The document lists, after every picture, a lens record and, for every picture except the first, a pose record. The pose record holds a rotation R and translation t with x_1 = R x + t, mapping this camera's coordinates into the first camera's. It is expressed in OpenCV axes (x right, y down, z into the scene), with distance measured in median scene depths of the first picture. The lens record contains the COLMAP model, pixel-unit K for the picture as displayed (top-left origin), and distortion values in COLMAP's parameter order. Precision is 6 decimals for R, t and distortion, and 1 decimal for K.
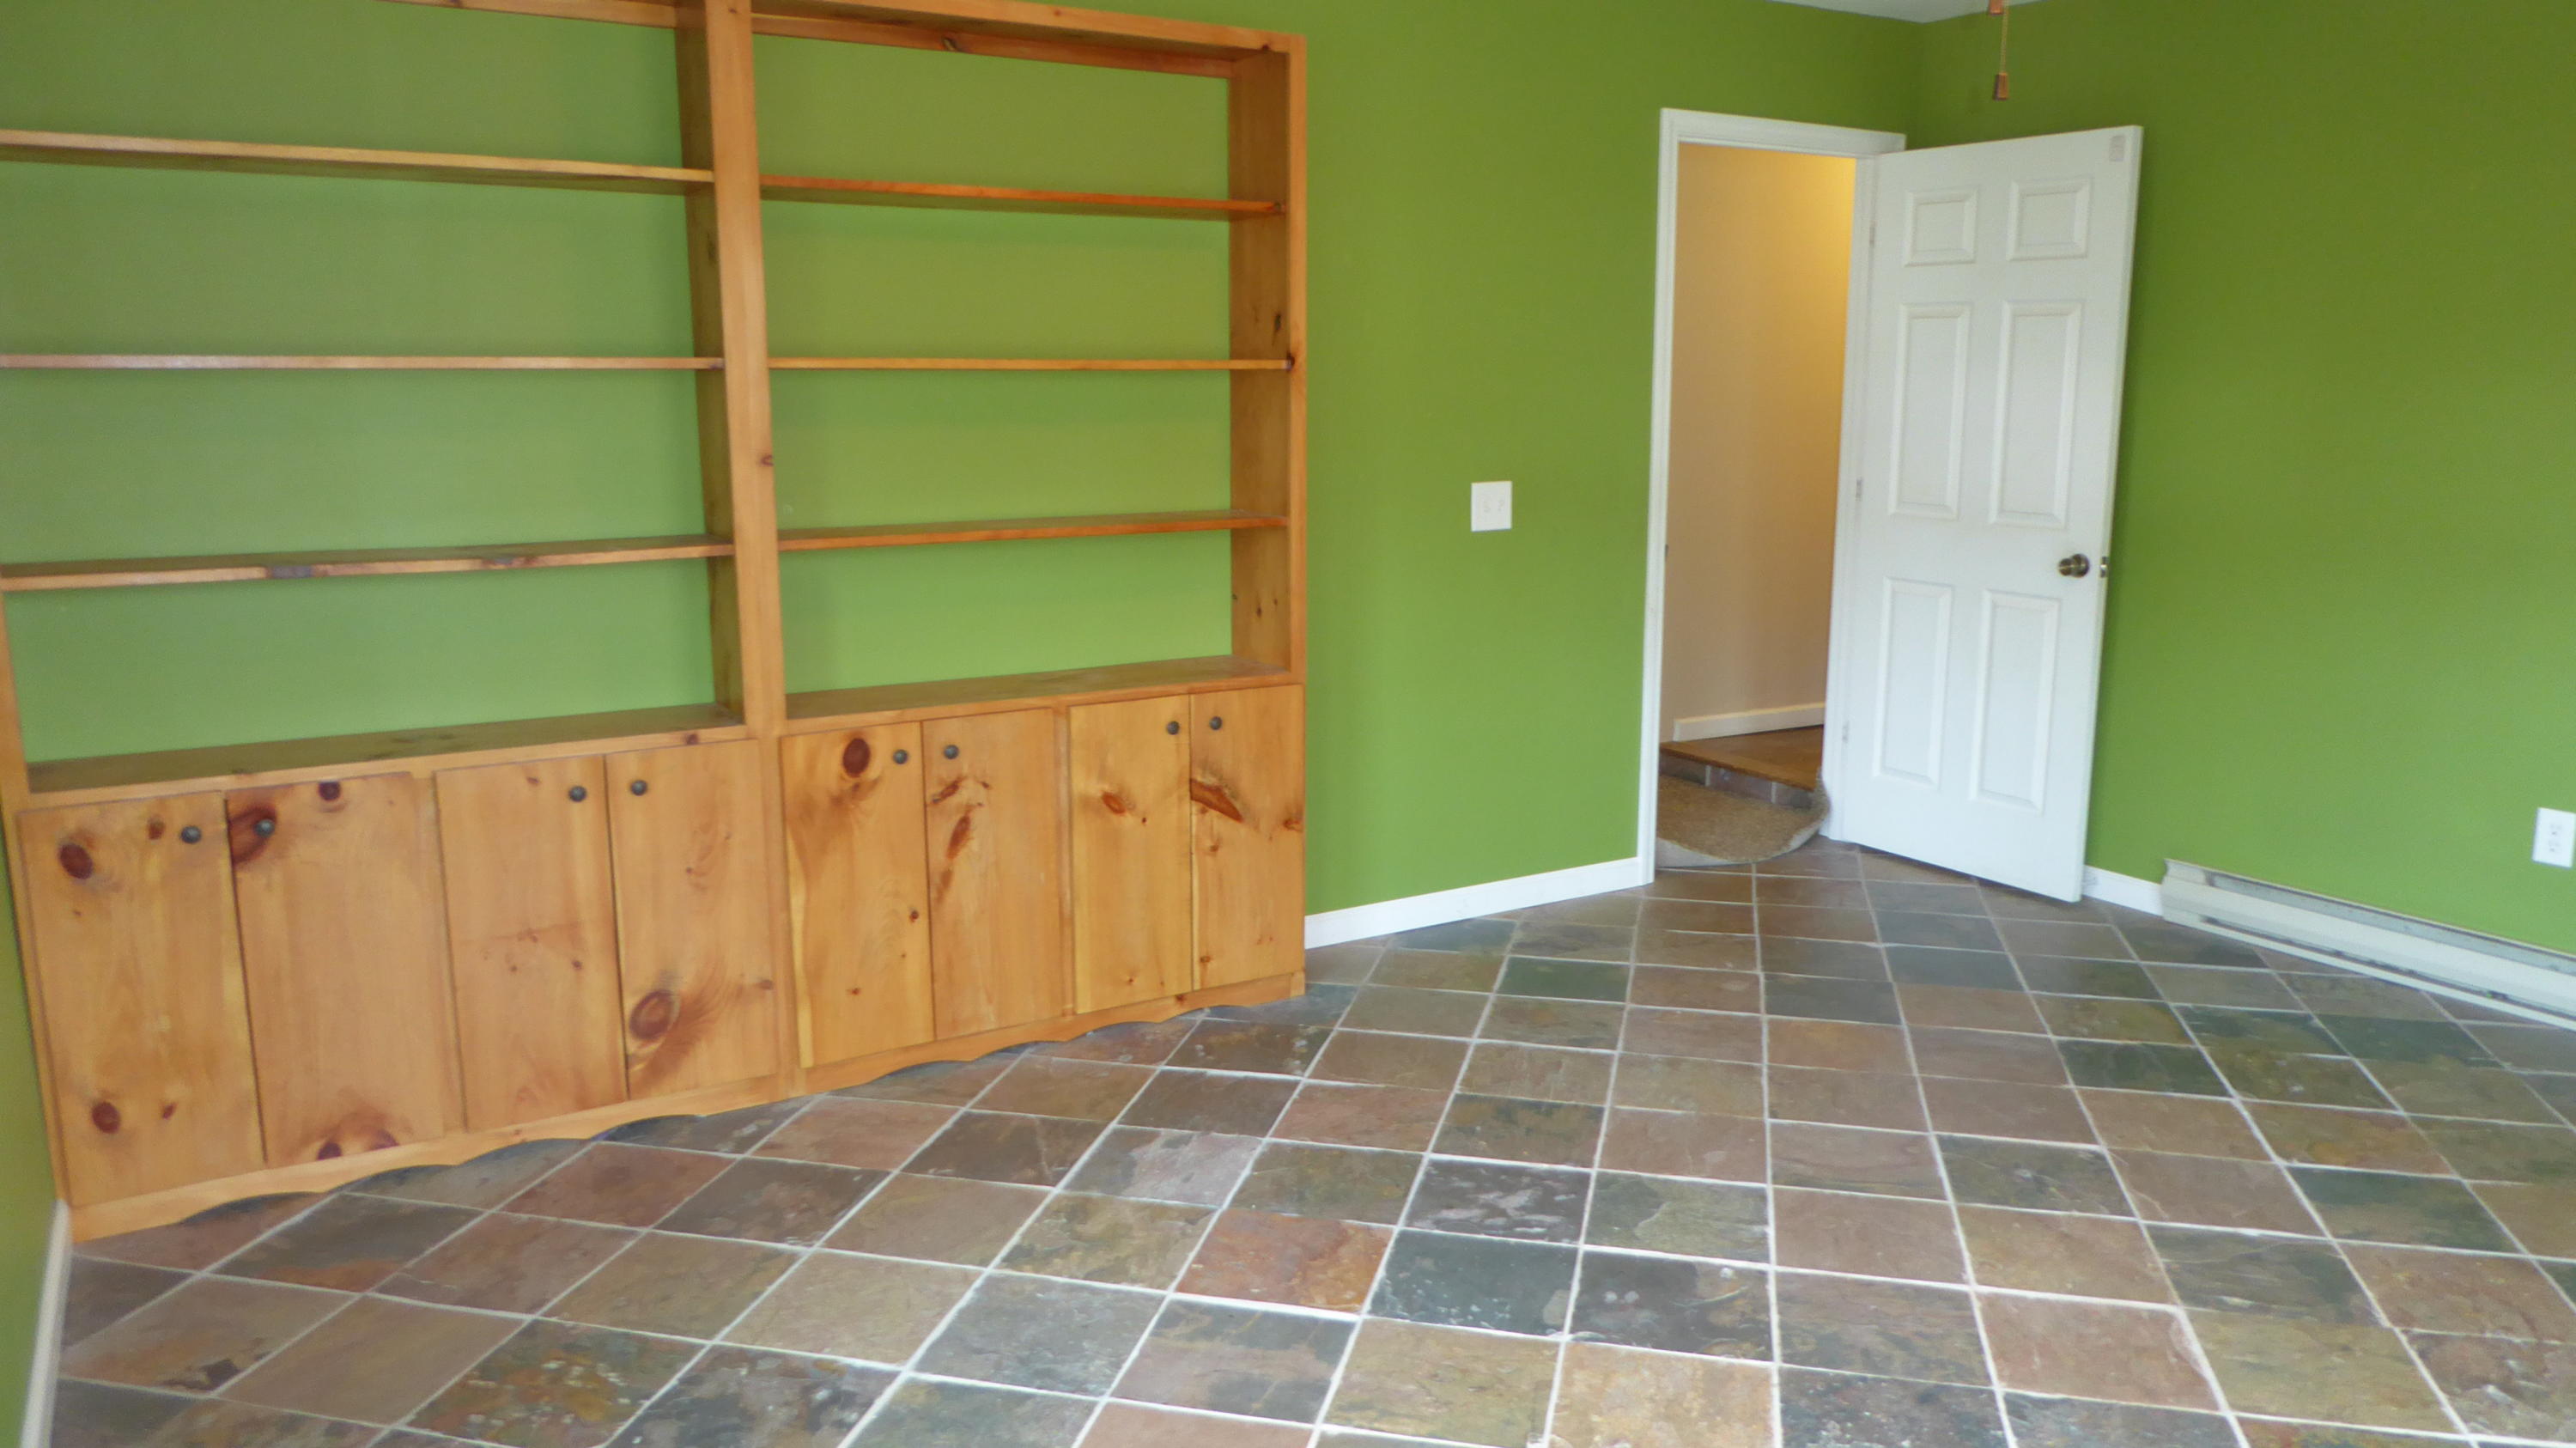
lens RADIAL K [[1860.2, 0, 1303.3], [0, 1860.2, 707.5], [0, 0, 1]] dist [-0.009853, -0.002634]
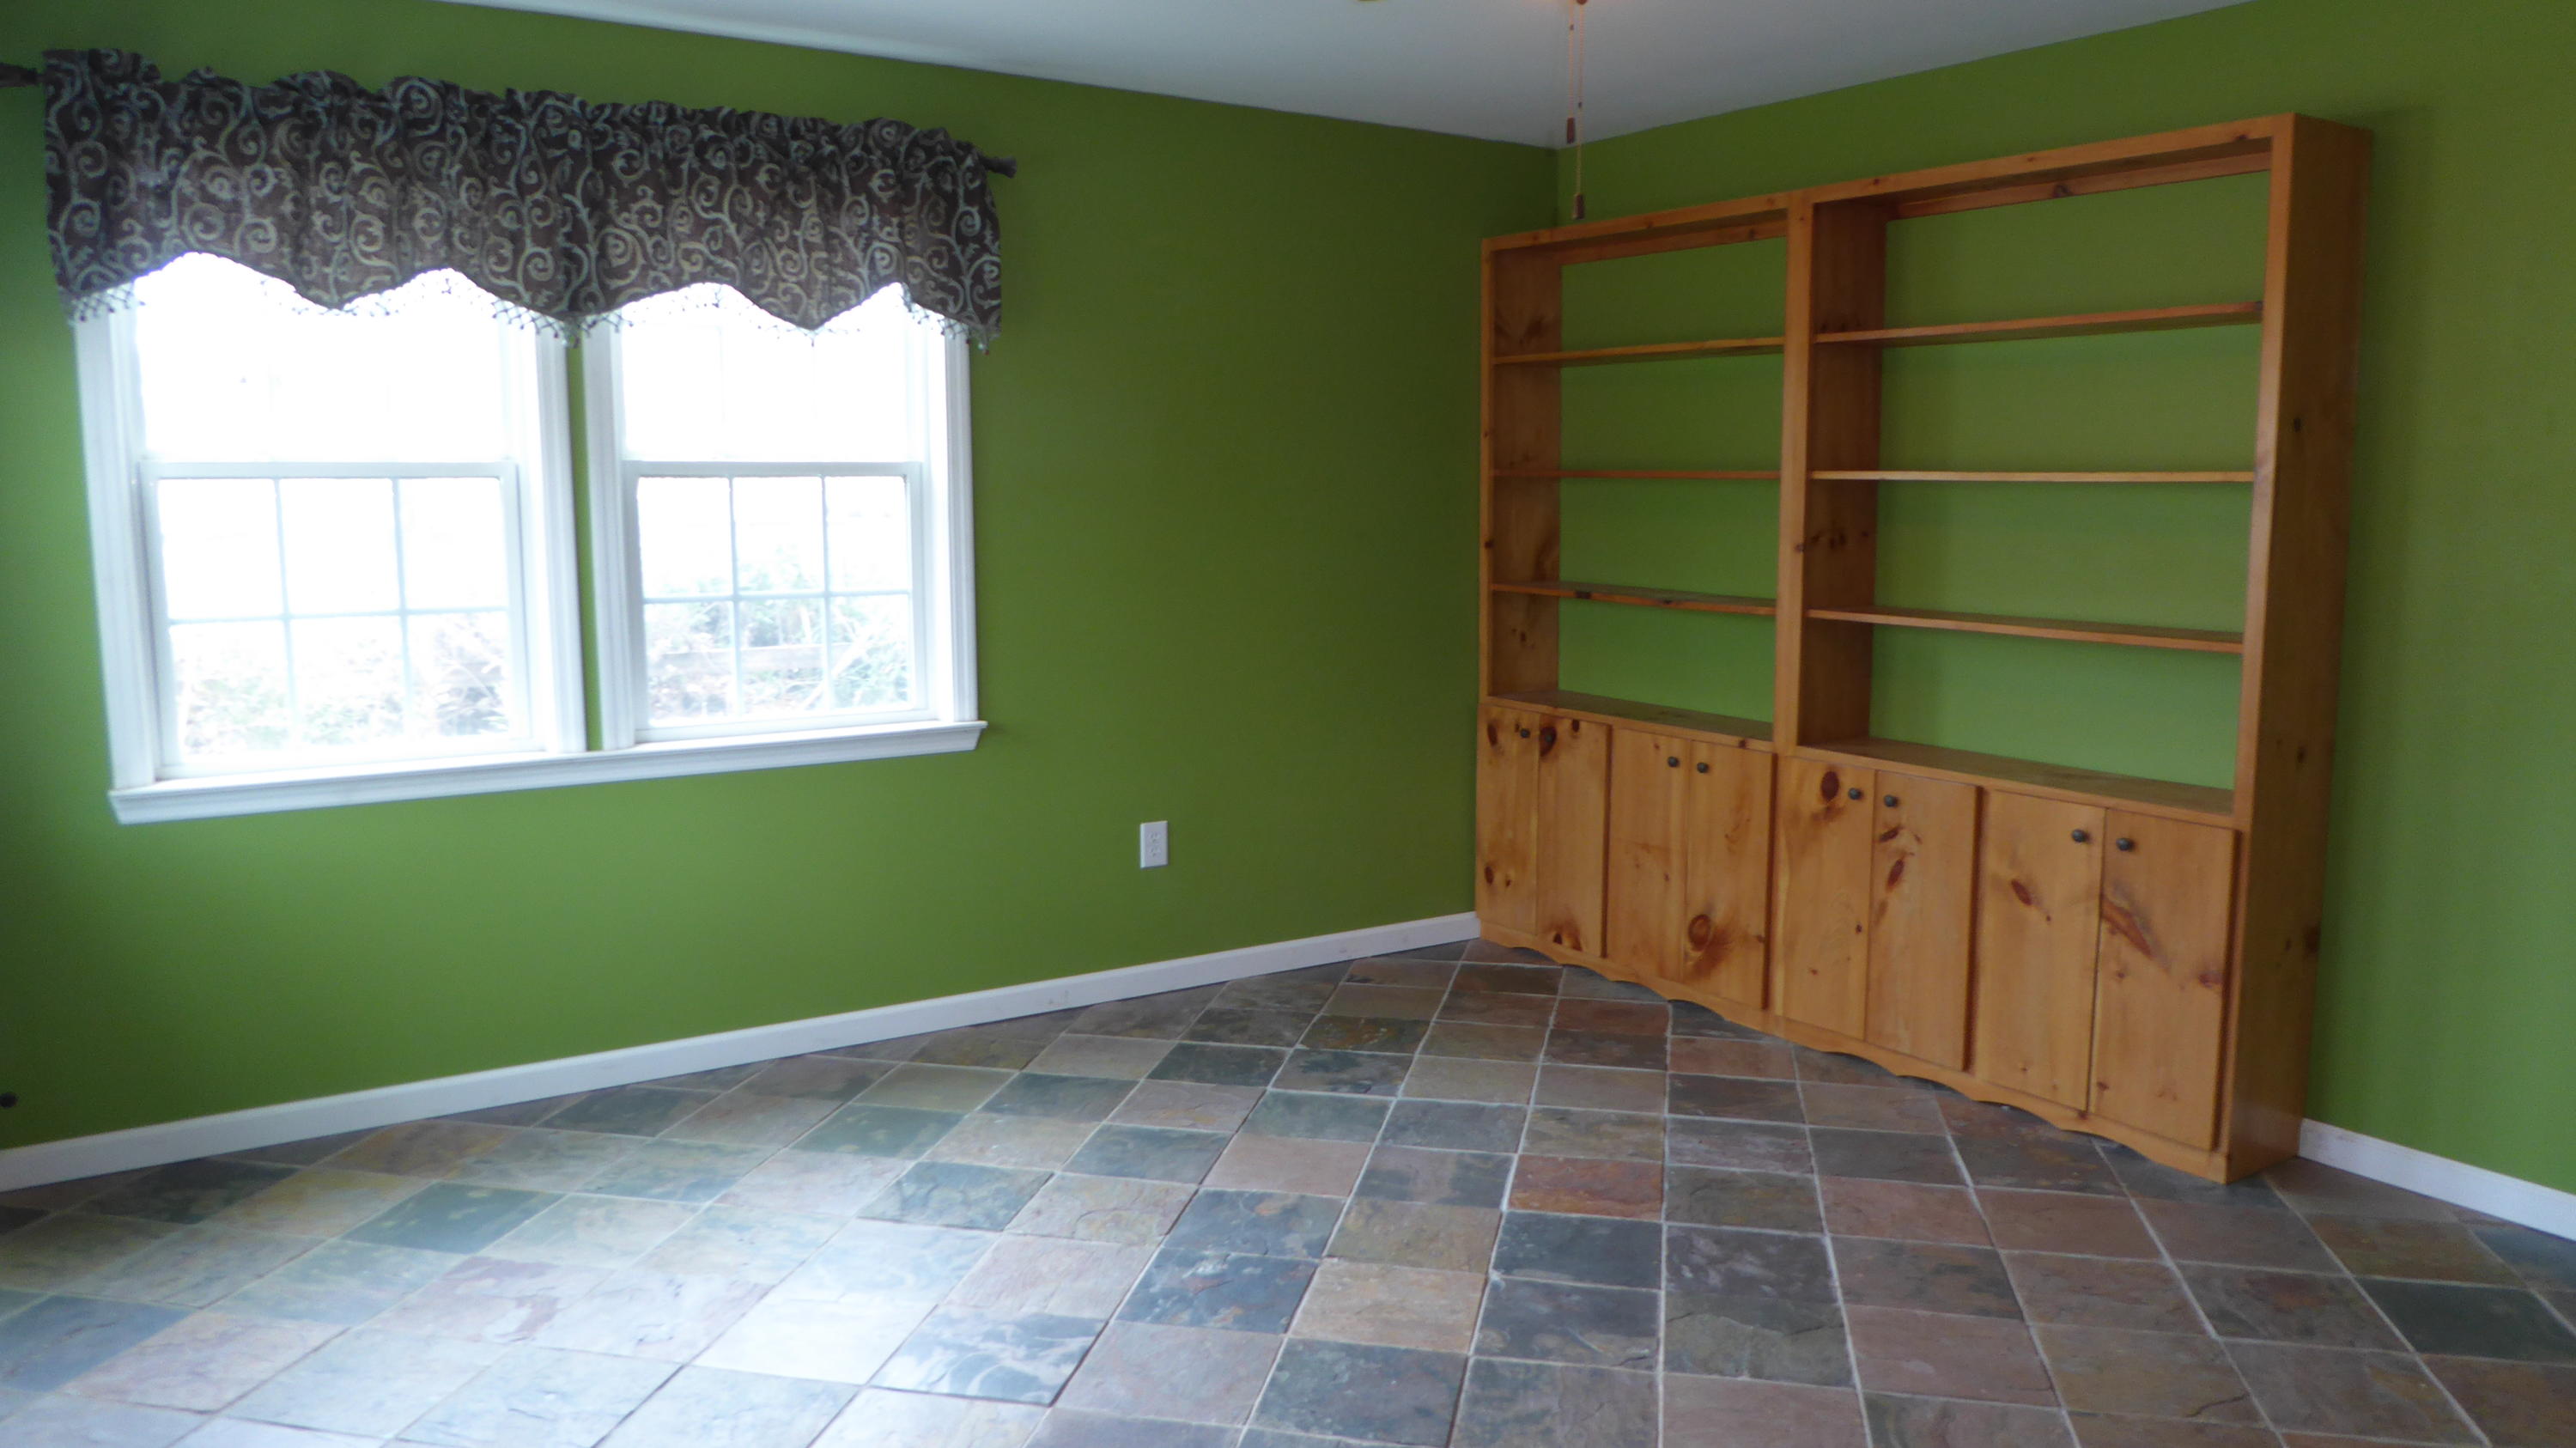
lens RADIAL K [[1860.2, 0, 1303.3], [0, 1860.2, 707.5], [0, 0, 1]] dist [-0.009853, -0.002634]
pose [[0.024286, 0.122153, -0.992214, 1.030390], [-0.182111, 0.976441, 0.115753, -0.109773], [0.982978, 0.177882, 0.045959, 0.607118]]
